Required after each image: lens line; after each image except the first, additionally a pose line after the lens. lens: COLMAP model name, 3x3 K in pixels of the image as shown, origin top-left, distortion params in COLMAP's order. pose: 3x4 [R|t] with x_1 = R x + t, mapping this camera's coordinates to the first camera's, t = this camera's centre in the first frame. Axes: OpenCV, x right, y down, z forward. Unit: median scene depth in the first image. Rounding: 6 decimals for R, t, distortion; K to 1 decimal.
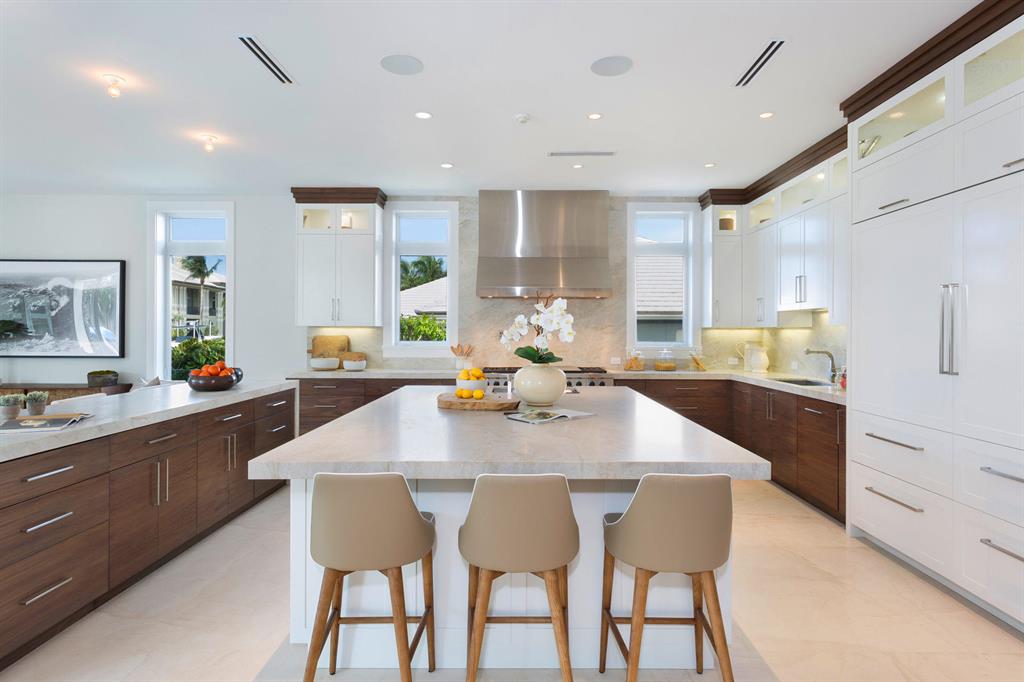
lens RADIAL K [[575.3, 0, 514.3], [0, 575.3, 328.3], [0, 0, 1]] dist [-0.004200, -0.000141]
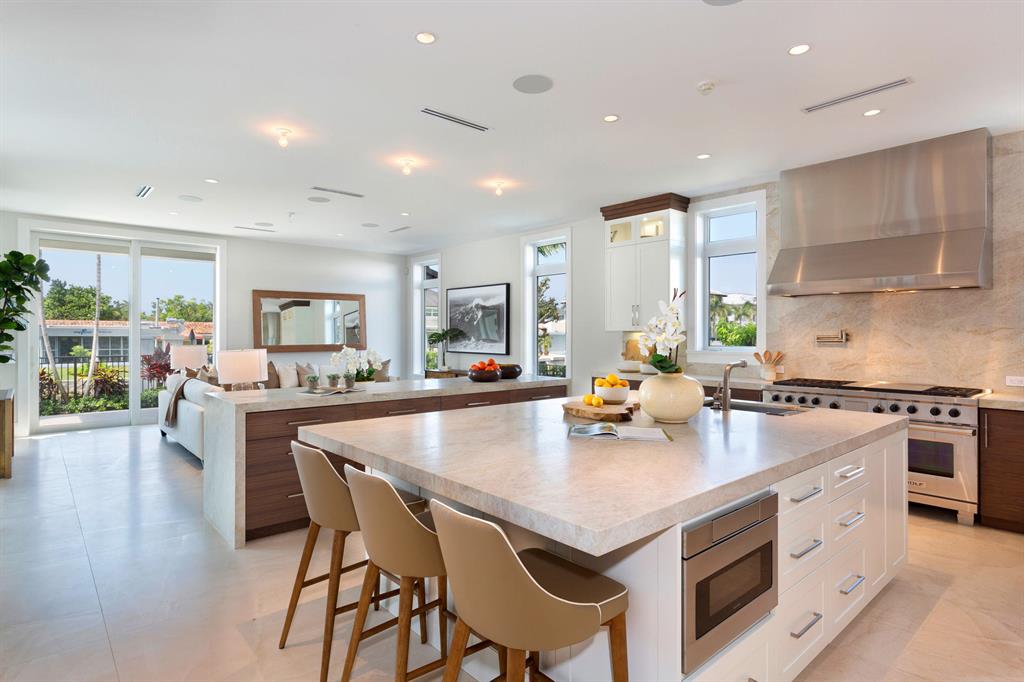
lens RADIAL K [[533.6, 0, 490.3], [0, 533.6, 334.9], [0, 0, 1]] dist [-0.000862, 0.000466]
pose [[0.654103, 0.000357, -0.756405, 0.245726], [0.002452, 0.999994, 0.002593, 0.000331], [0.756401, -0.003551, 0.654098, 0.144493]]
